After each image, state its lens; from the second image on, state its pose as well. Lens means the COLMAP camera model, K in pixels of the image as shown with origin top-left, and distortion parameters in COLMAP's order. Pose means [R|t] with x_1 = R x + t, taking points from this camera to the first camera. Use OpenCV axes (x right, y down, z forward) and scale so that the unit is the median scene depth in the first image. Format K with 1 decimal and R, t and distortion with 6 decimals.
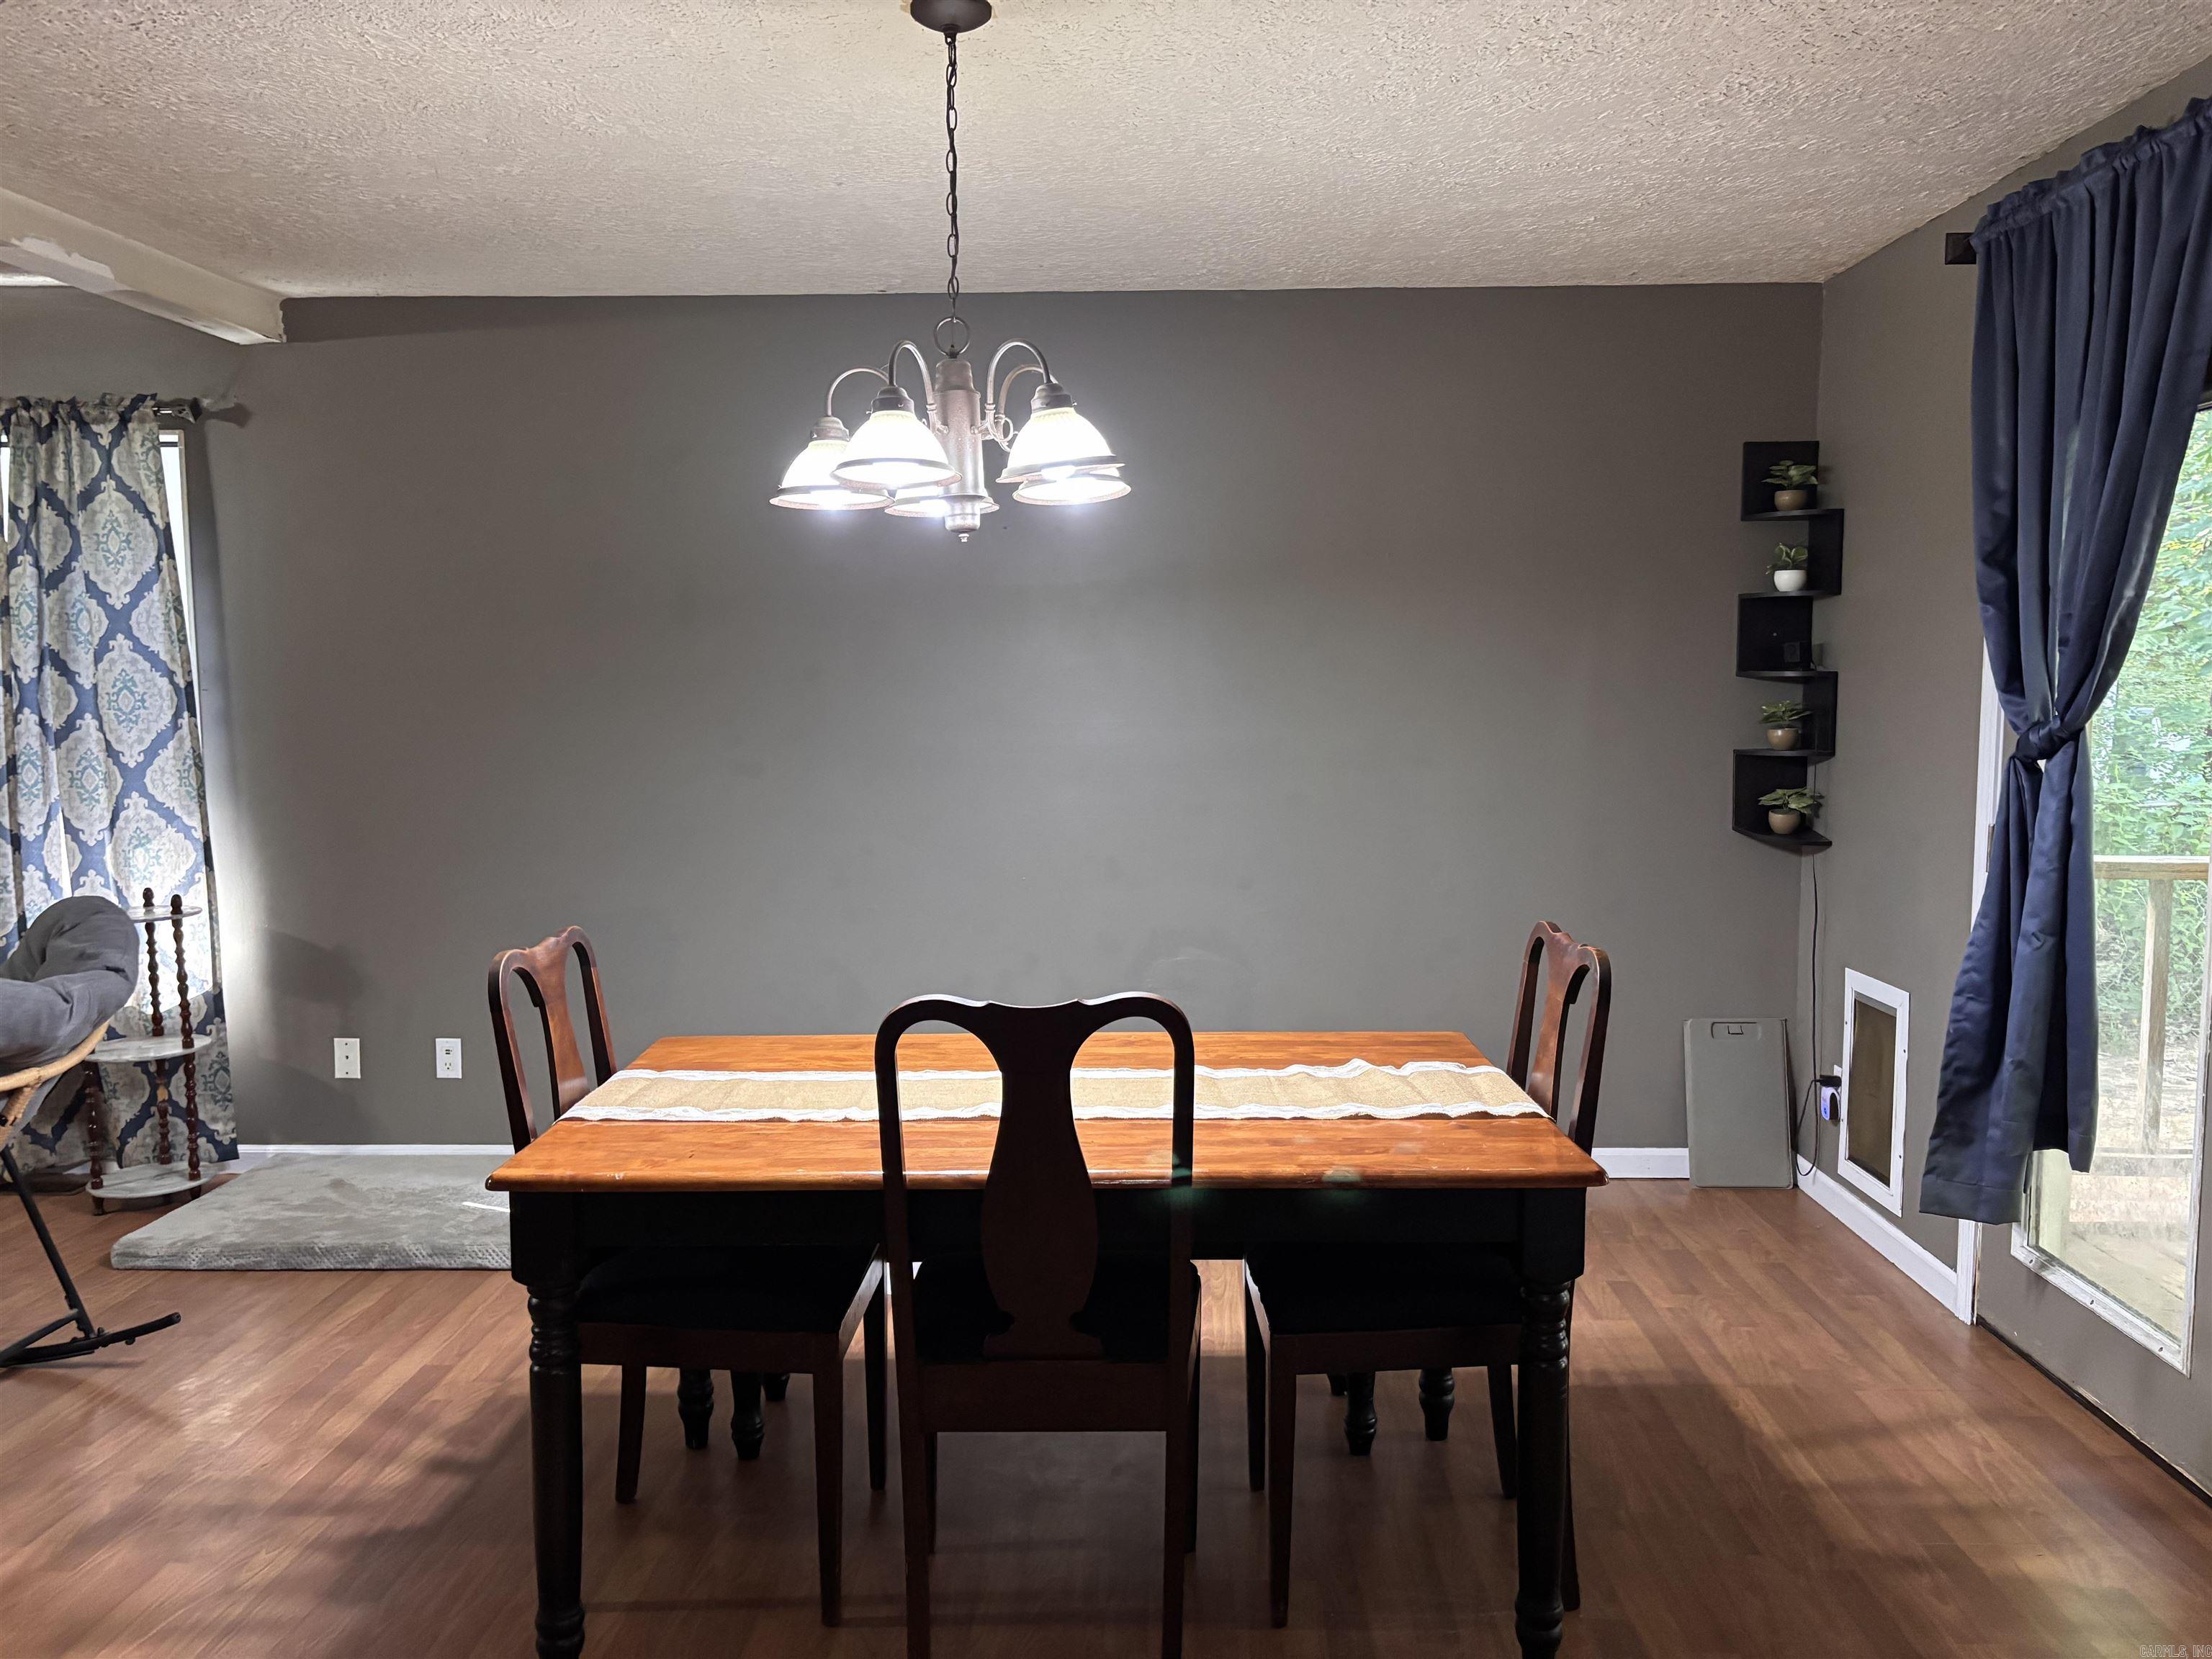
lens RADIAL K [[1638.0, 0, 1149.2], [0, 1638.0, 769.5], [0, 0, 1]] dist [0.096592, -0.144722]
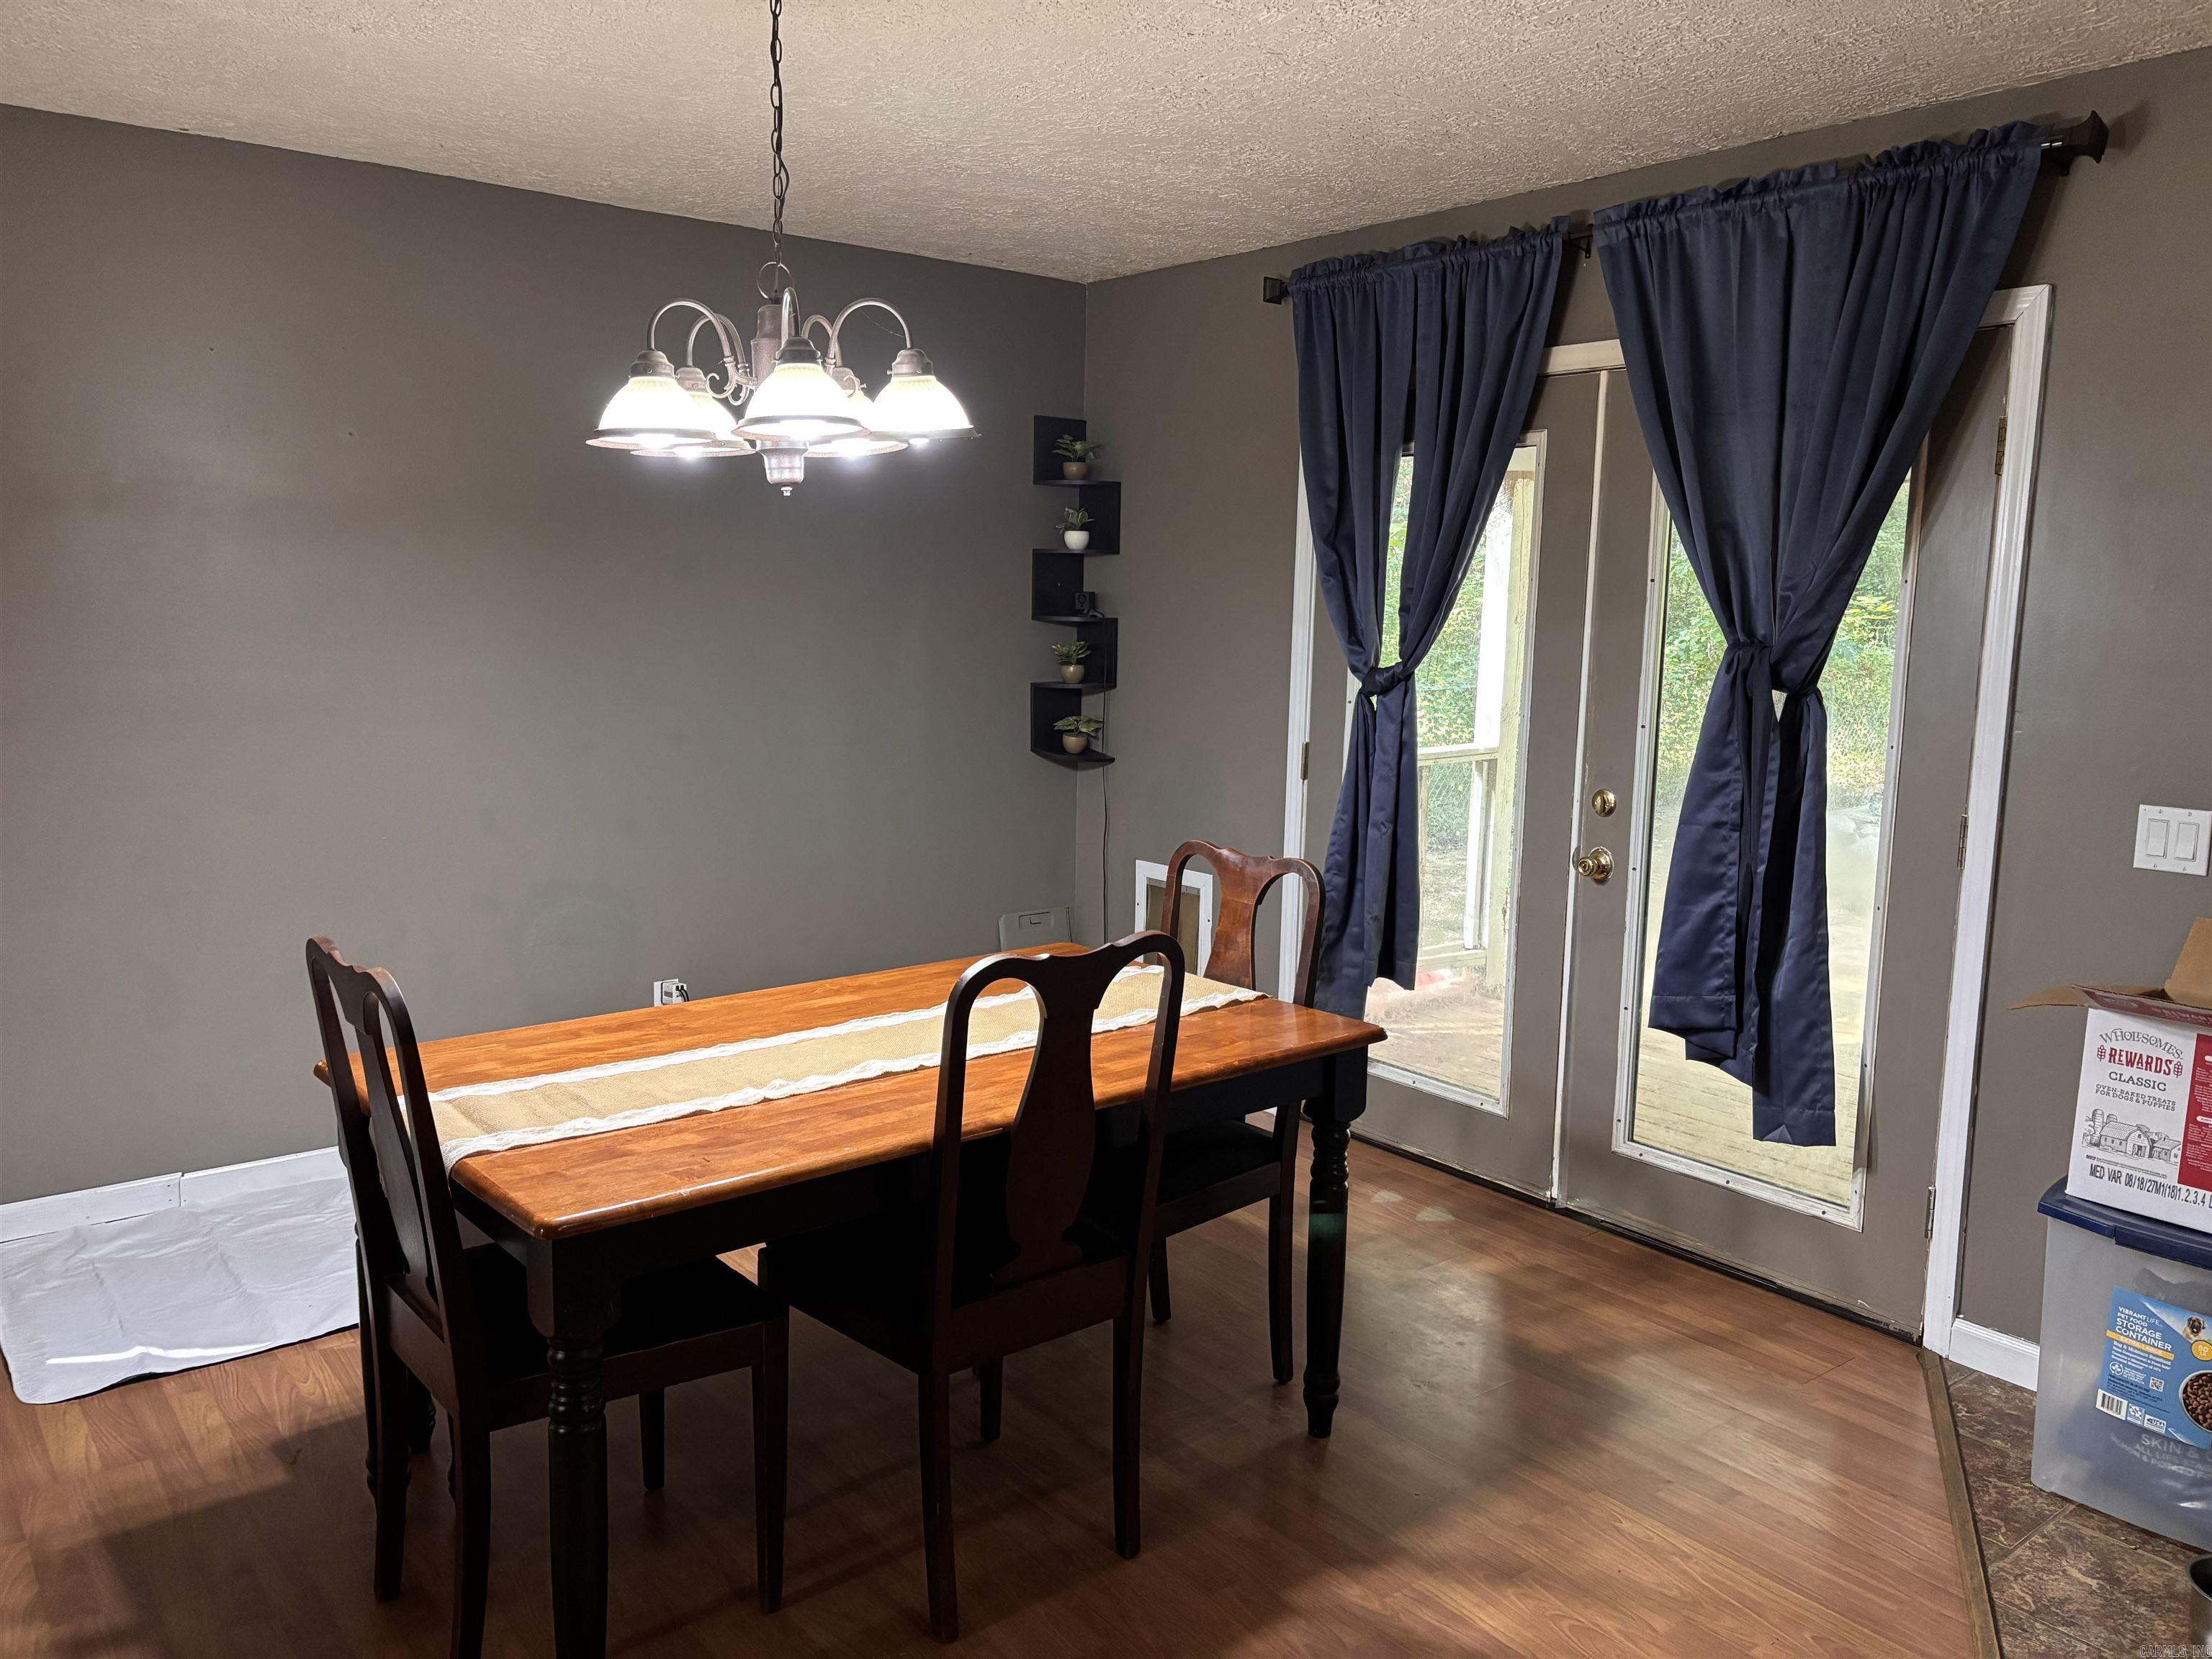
lens RADIAL K [[1638.0, 0, 1149.2], [0, 1638.0, 769.5], [0, 0, 1]] dist [0.096592, -0.144722]
pose [[0.764238, -0.047256, 0.643201, -0.484411], [0.011359, 0.998144, 0.059837, -0.028154], [-0.644834, -0.038423, 0.763356, 0.095295]]
